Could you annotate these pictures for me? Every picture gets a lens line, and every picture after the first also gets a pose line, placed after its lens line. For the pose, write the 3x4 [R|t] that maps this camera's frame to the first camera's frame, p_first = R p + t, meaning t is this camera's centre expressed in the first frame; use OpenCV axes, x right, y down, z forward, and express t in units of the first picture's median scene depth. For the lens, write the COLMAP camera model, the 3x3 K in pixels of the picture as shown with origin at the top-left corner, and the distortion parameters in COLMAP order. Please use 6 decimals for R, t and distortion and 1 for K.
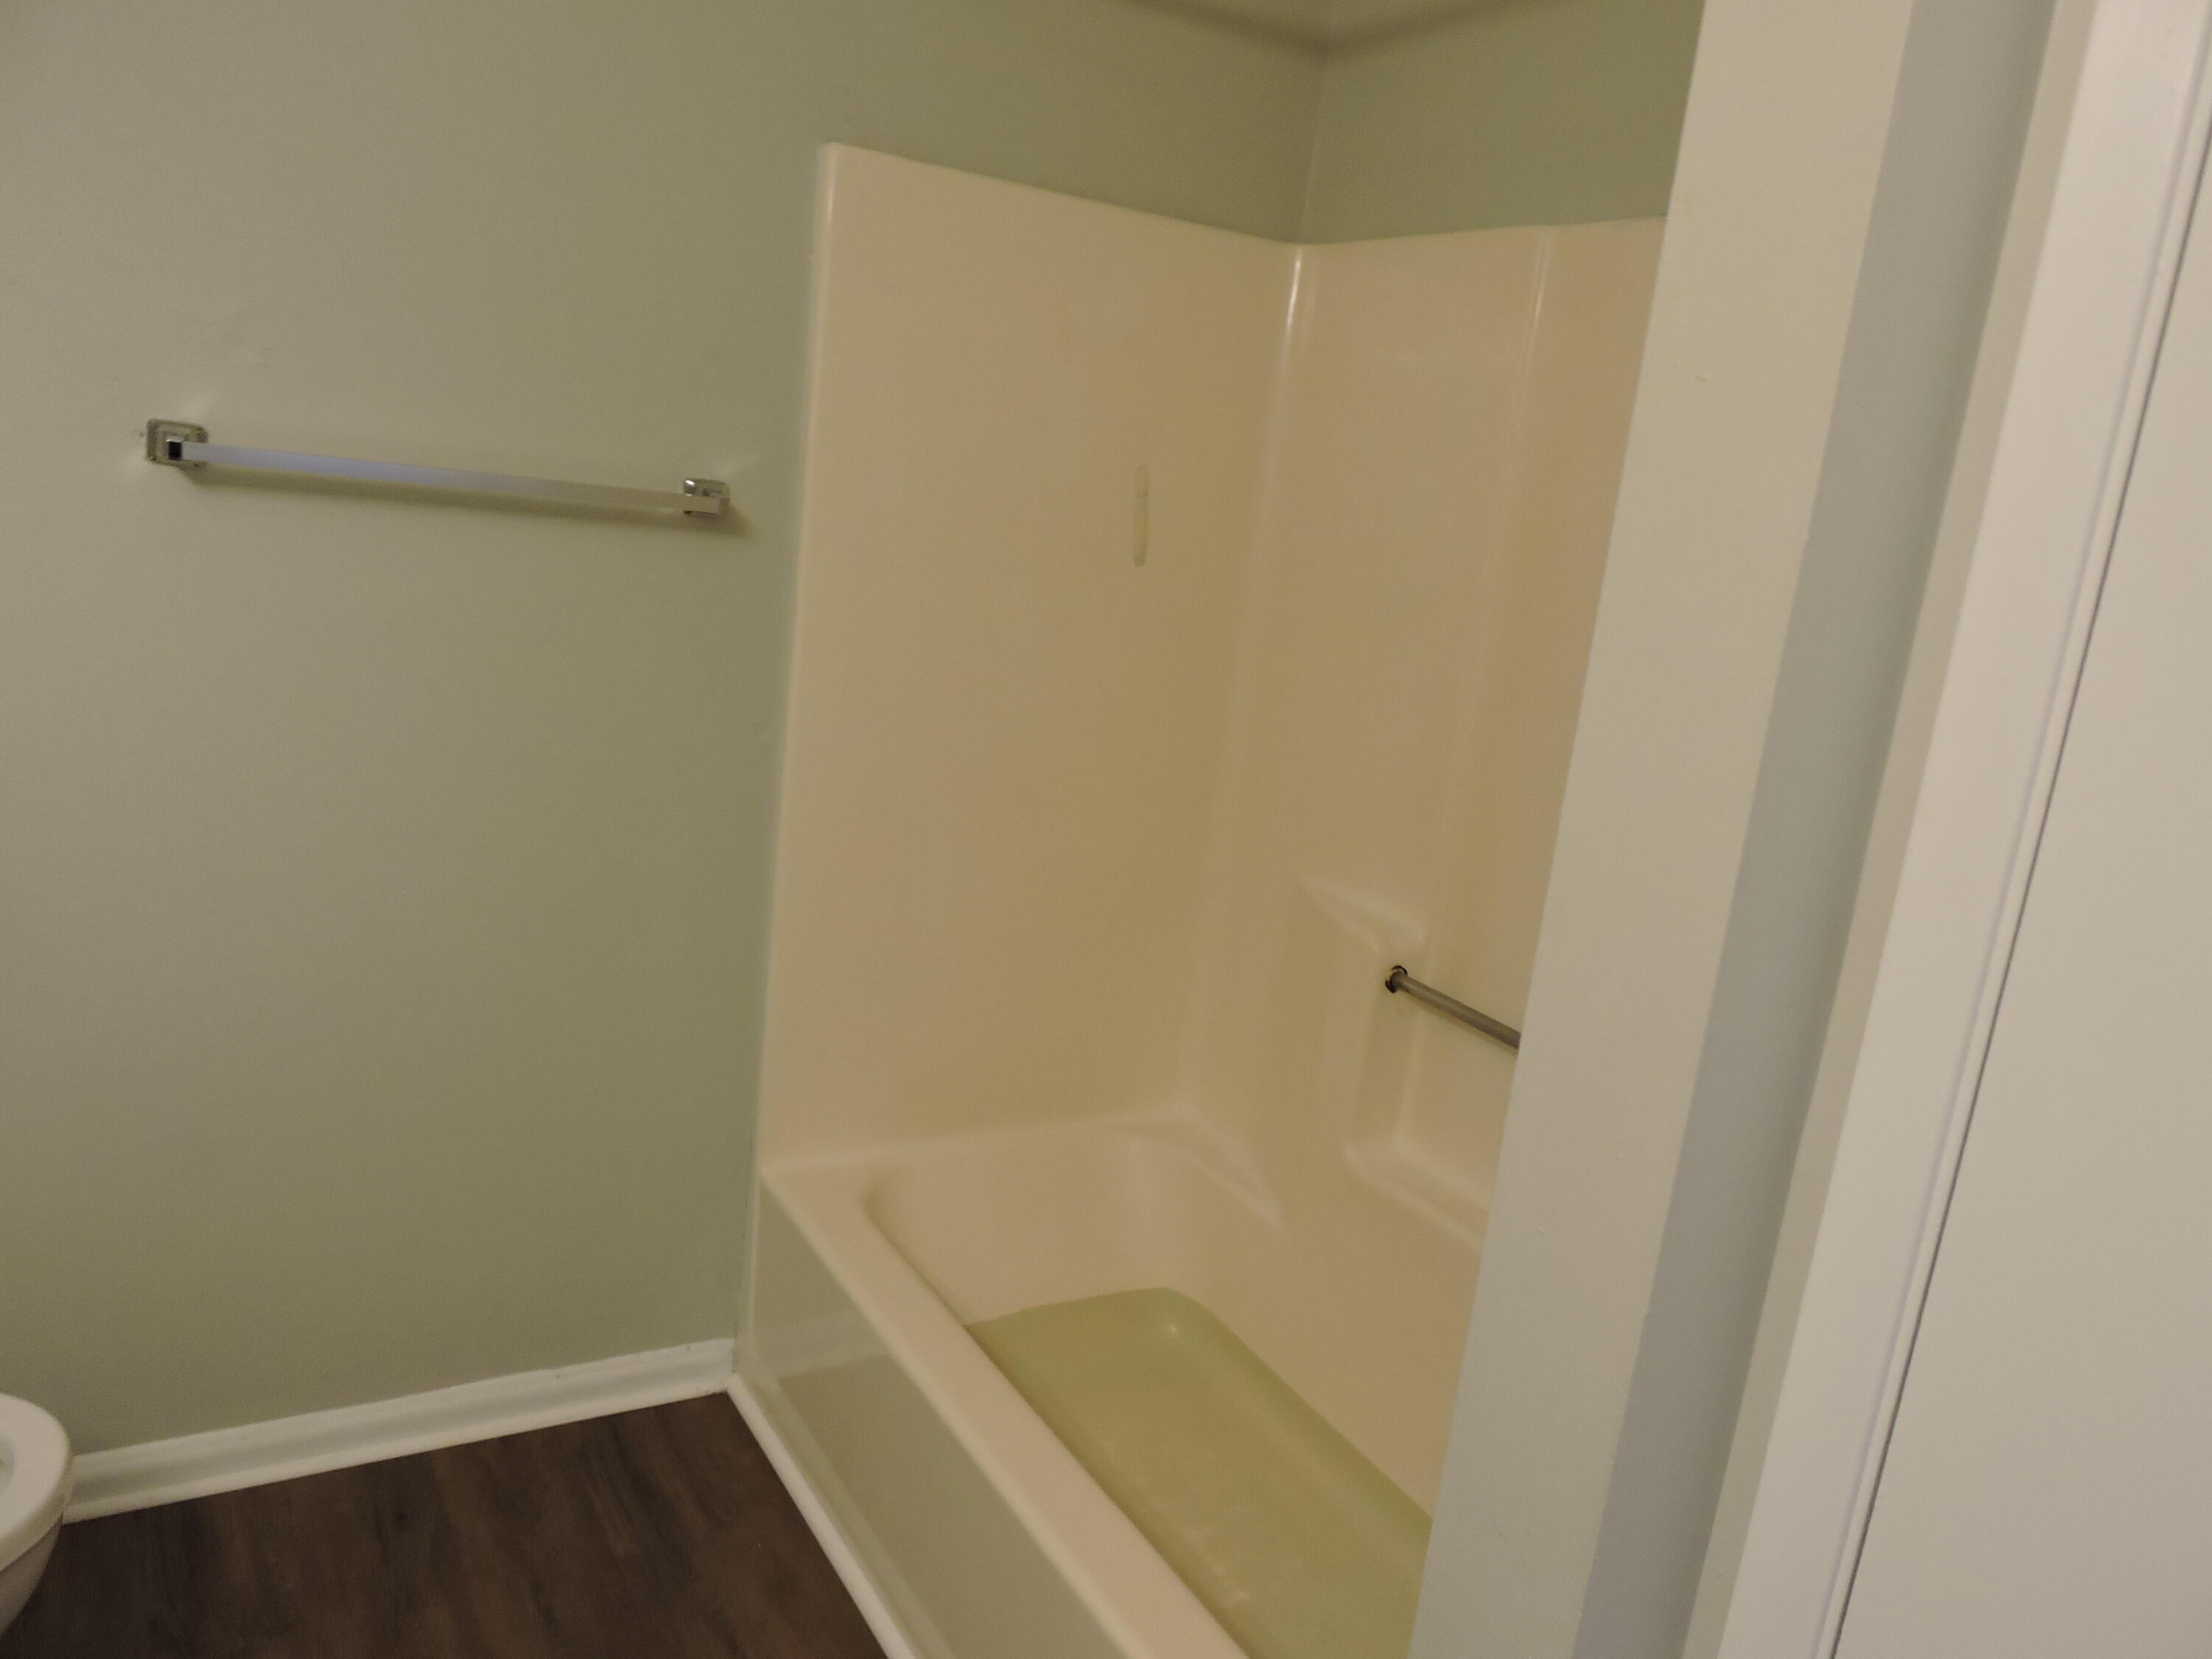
lens RADIAL K [[1587.5, 0, 1105.2], [0, 1587.5, 835.3], [0, 0, 1]] dist [-0.002051, -0.000121]
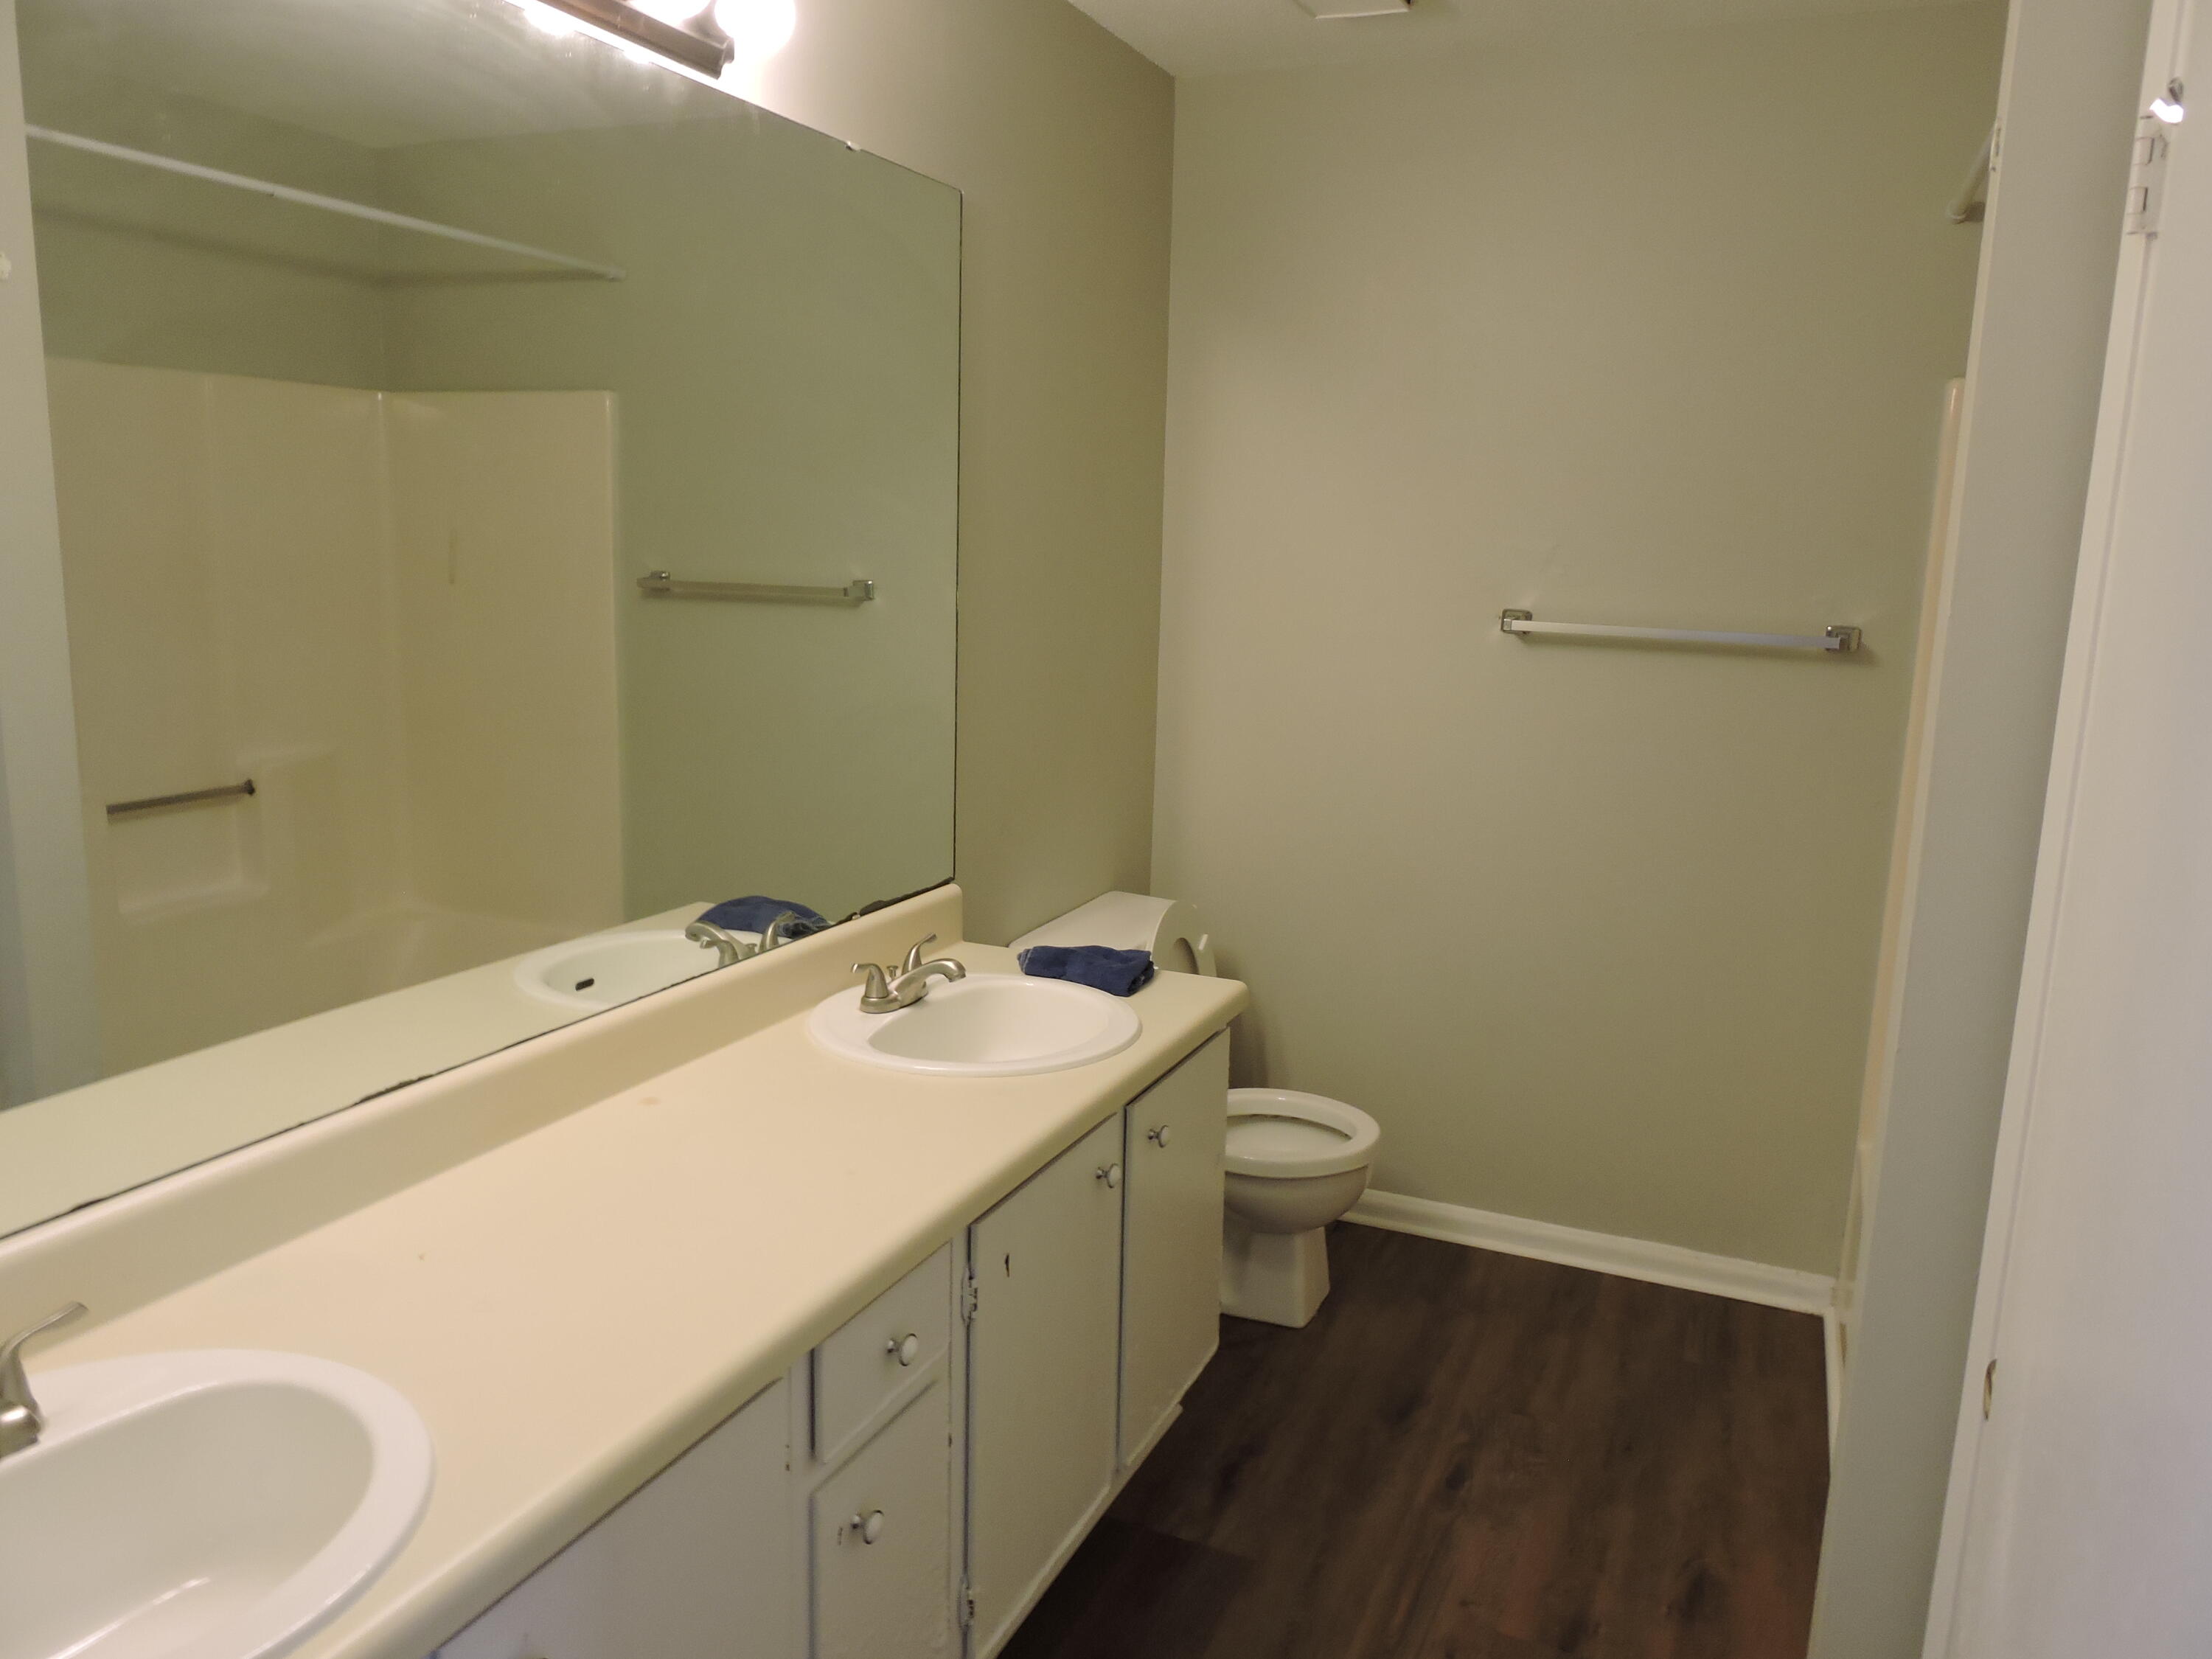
lens RADIAL K [[1587.5, 0, 1105.1], [0, 1587.5, 830.8], [0, 0, 1]] dist [-0.002051, -0.000121]
pose [[0.570318, 0.038990, -0.820498, 0.534980], [-0.147200, 0.987555, -0.055389, 0.130735], [0.808127, 0.152366, 0.568960, -0.306906]]
